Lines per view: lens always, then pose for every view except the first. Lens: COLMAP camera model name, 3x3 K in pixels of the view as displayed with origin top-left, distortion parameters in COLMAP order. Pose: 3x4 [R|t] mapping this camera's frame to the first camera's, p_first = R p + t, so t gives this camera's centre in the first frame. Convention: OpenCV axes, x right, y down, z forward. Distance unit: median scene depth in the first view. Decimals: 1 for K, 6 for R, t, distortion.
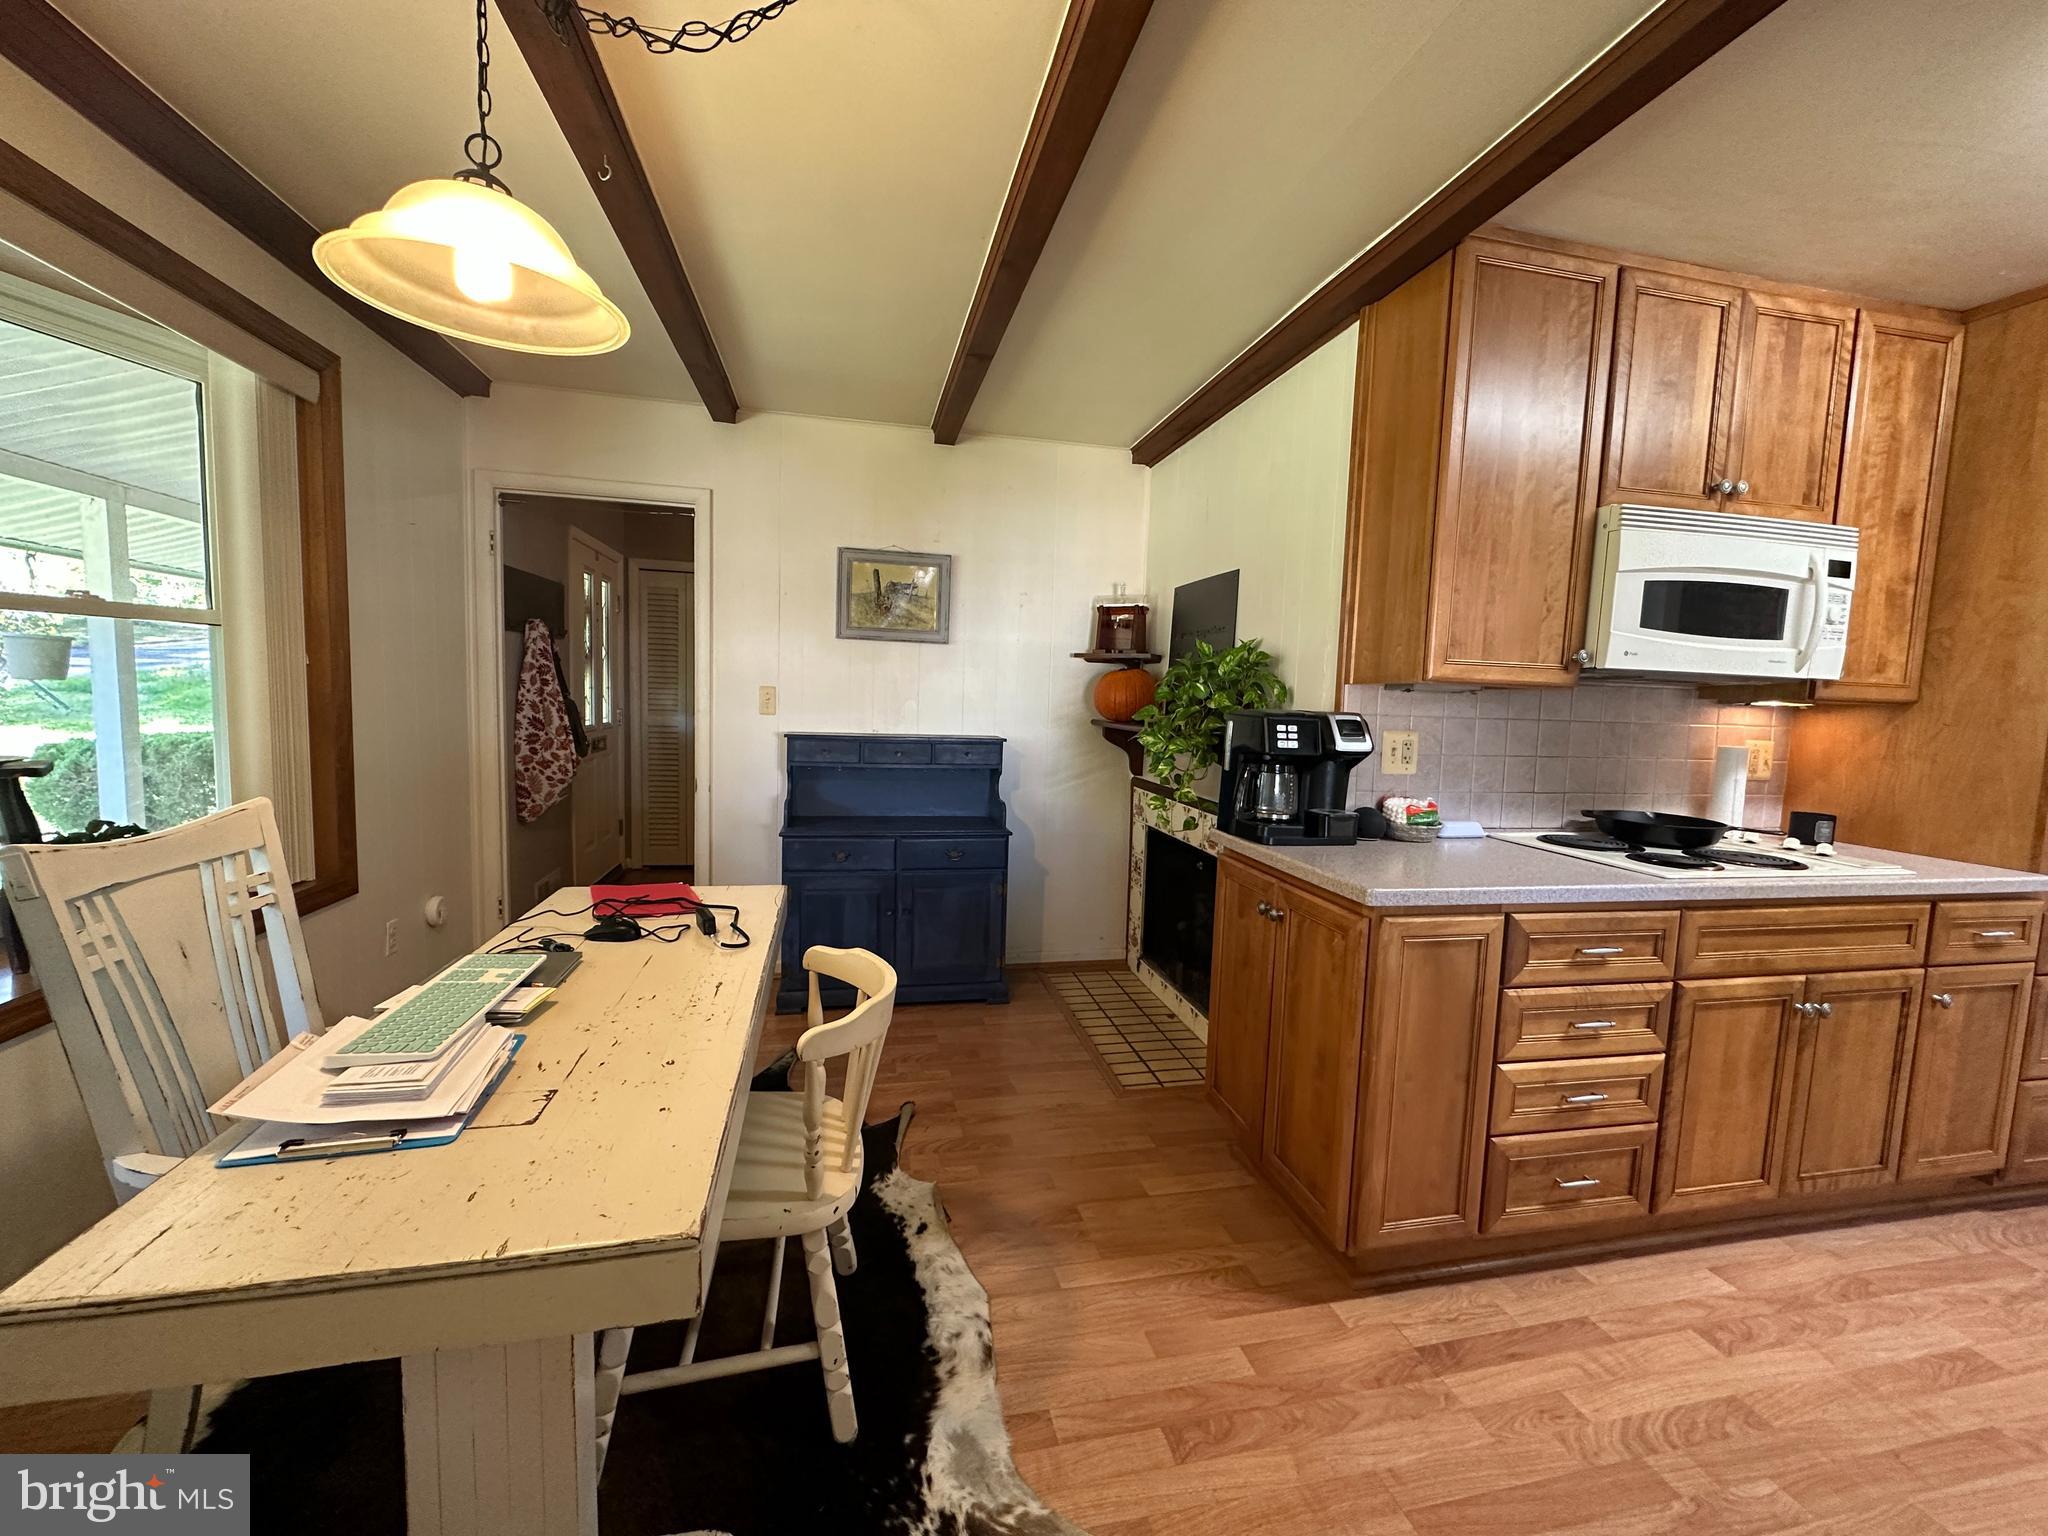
lens RADIAL K [[818.6, 0, 1022.3], [0, 818.6, 763.7], [0, 0, 1]] dist [-0.000202, 0.000032]
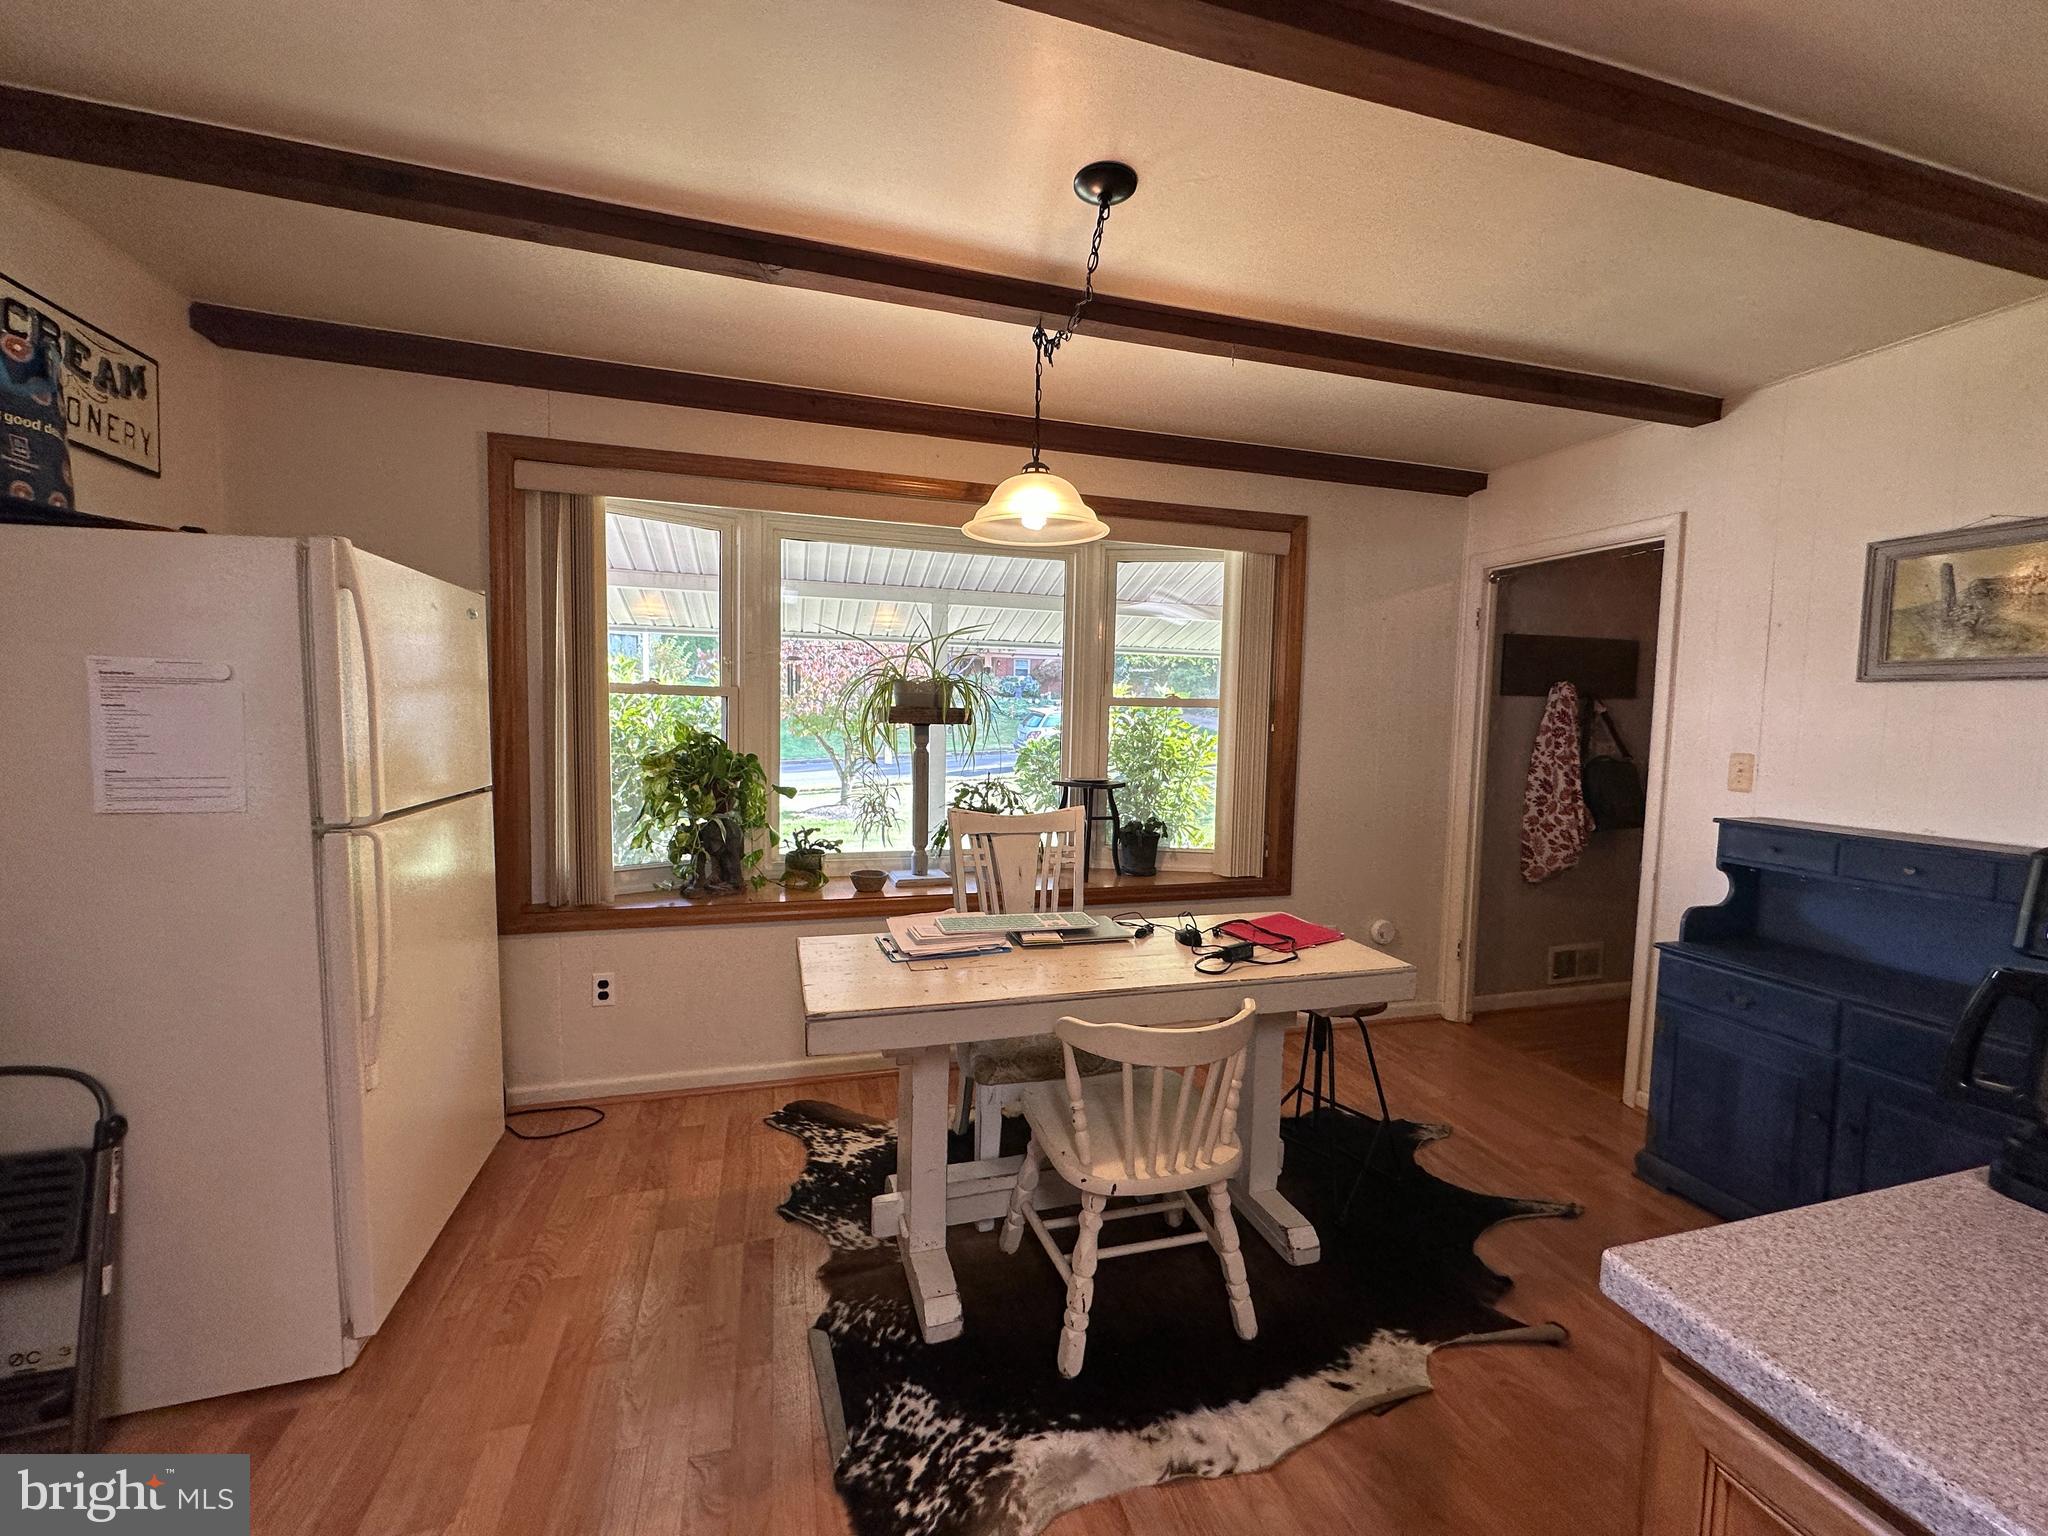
lens RADIAL K [[818.6, 0, 1022.3], [0, 818.6, 763.7], [0, 0, 1]] dist [-0.000202, 0.000032]
pose [[0.075979, 0.033481, -0.996547, 0.312622], [-0.105033, 0.994144, 0.025393, -0.030009], [0.991562, 0.102741, 0.079051, 0.245568]]
